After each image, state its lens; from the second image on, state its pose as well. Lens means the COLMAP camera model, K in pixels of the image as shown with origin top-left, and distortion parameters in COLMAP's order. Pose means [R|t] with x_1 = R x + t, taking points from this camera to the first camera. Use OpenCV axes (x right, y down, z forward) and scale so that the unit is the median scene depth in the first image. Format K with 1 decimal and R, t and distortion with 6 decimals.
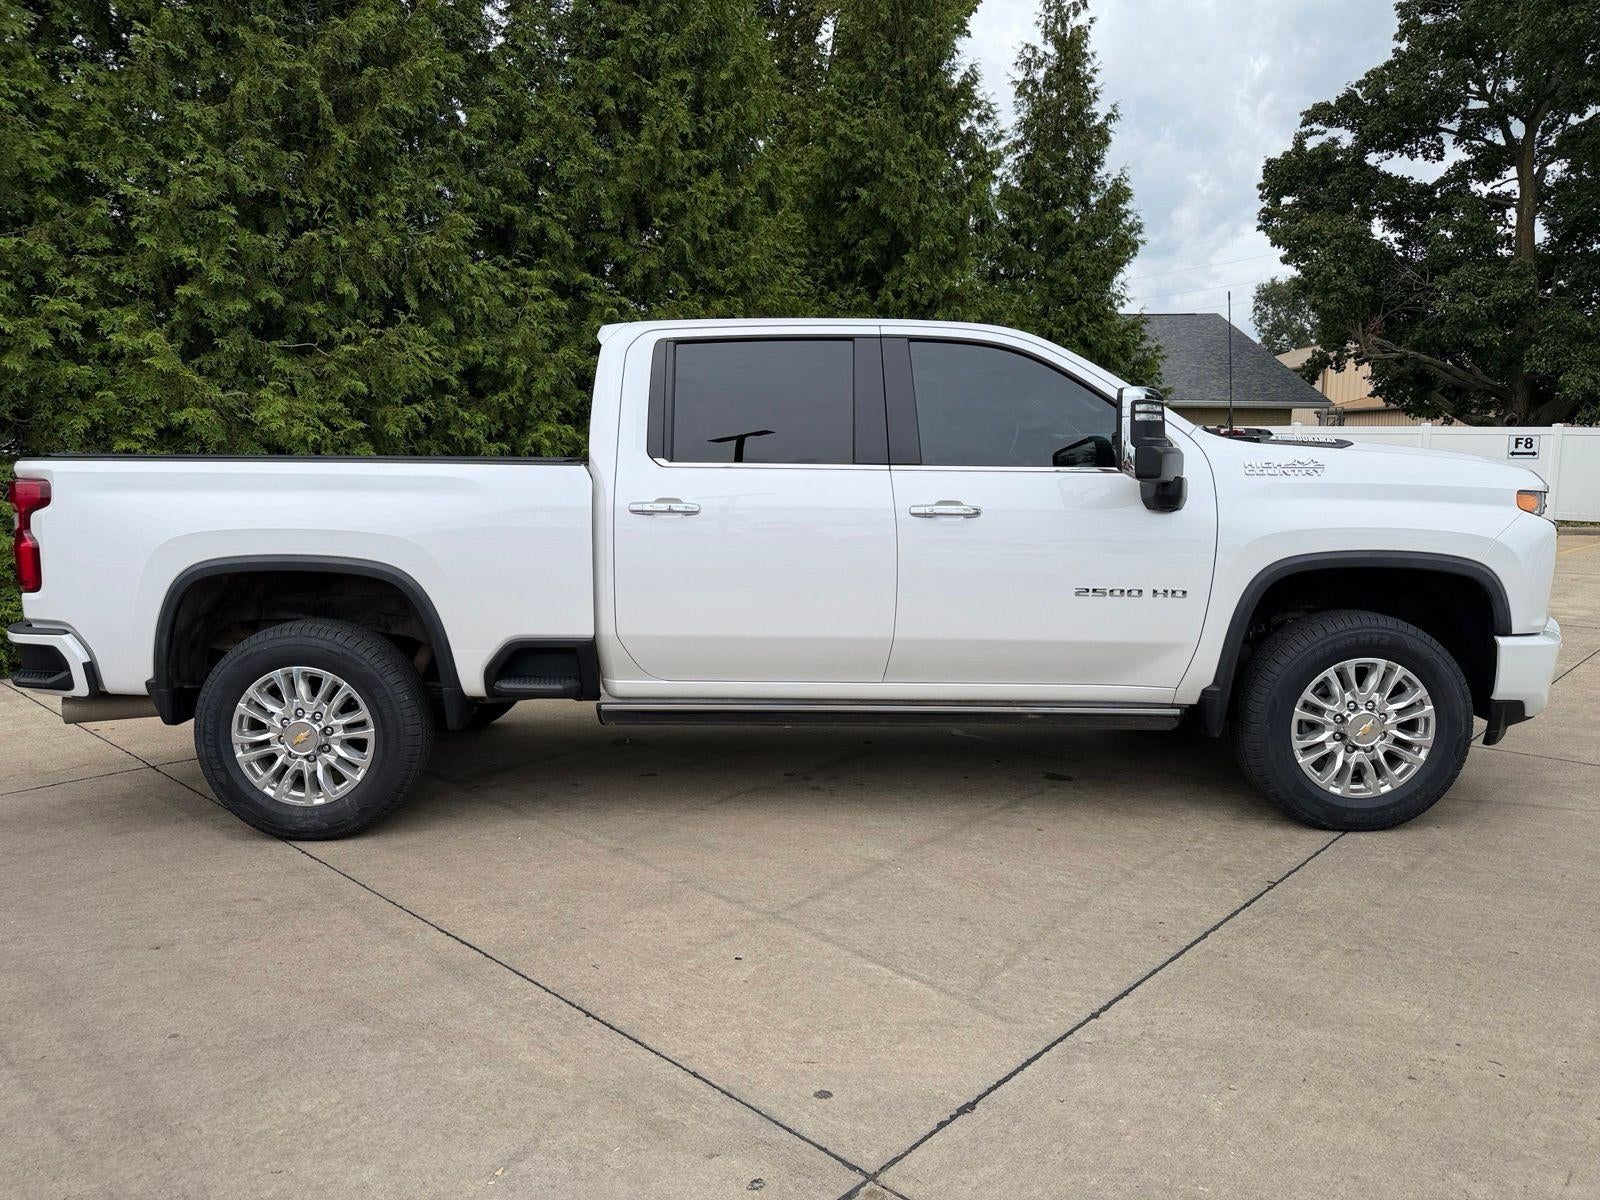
lens RADIAL K [[1128.1, 0, 840.4], [0, 1128.1, 626.0], [0, 0, 1]] dist [0.017363, -0.027383]
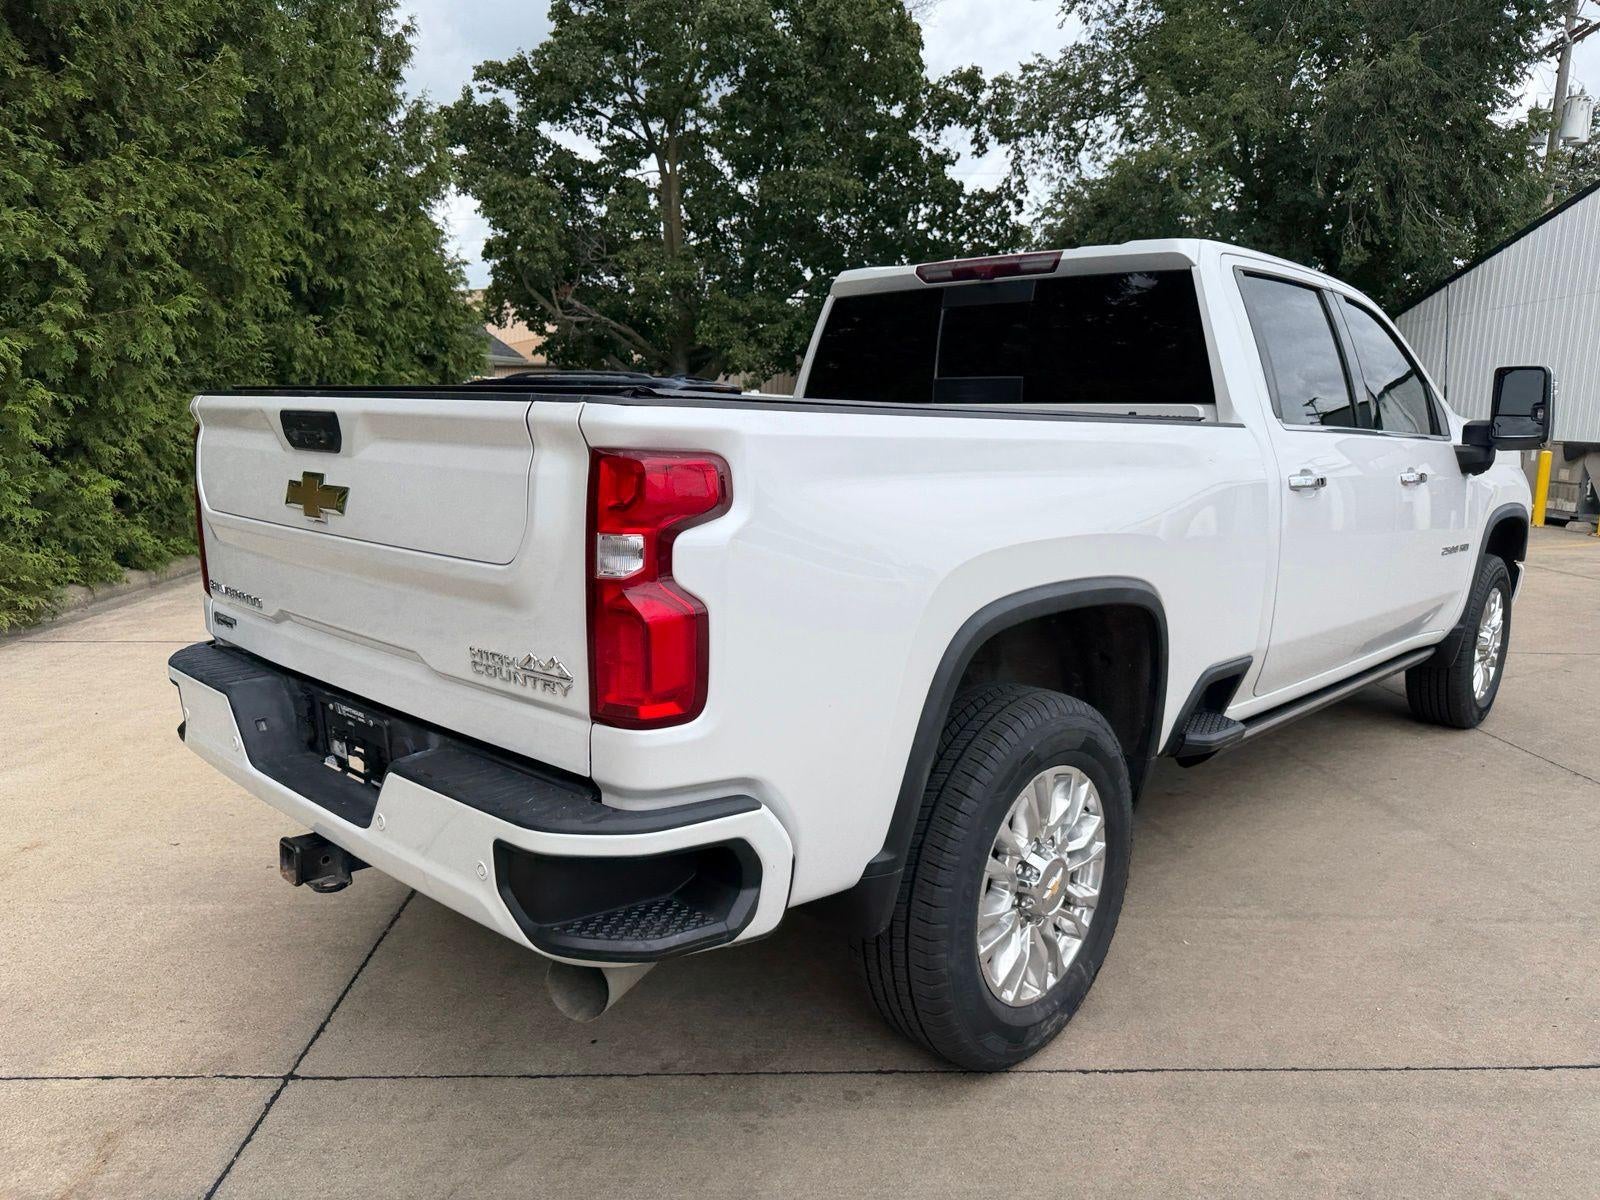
lens RADIAL K [[1128.1, 0, 778.3], [0, 1128.1, 599.1], [0, 0, 1]] dist [0.017363, -0.027383]
pose [[0.694113, -0.094702, 0.713610, -0.171365], [0.080191, 0.995311, 0.054086, -0.016653], [-0.715386, 0.019683, 0.698452, 0.119690]]
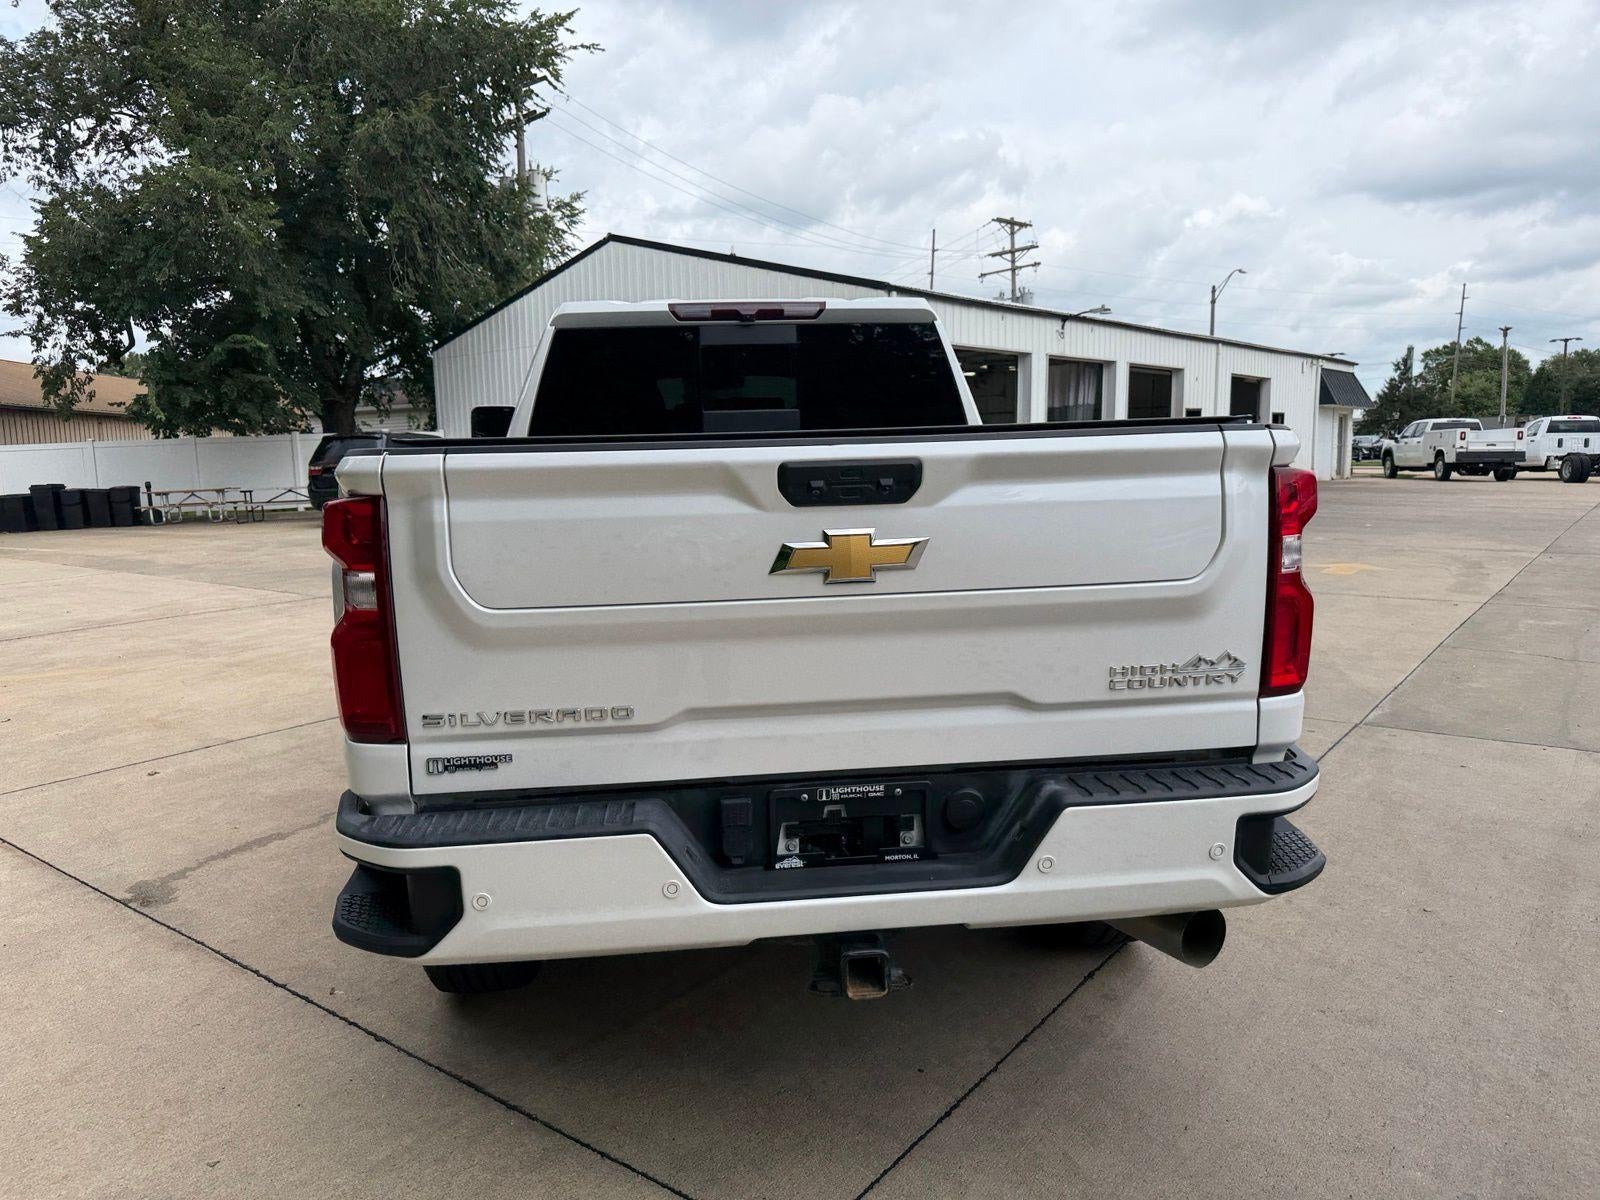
lens RADIAL K [[1128.1, 0, 791.4], [0, 1128.1, 610.7], [0, 0, 1]] dist [0.017363, -0.027383]
pose [[-0.102584, -0.138117, 0.985089, -0.209967], [0.173946, 0.972564, 0.154475, -0.032052], [-0.979397, 0.187199, -0.075745, 0.219071]]
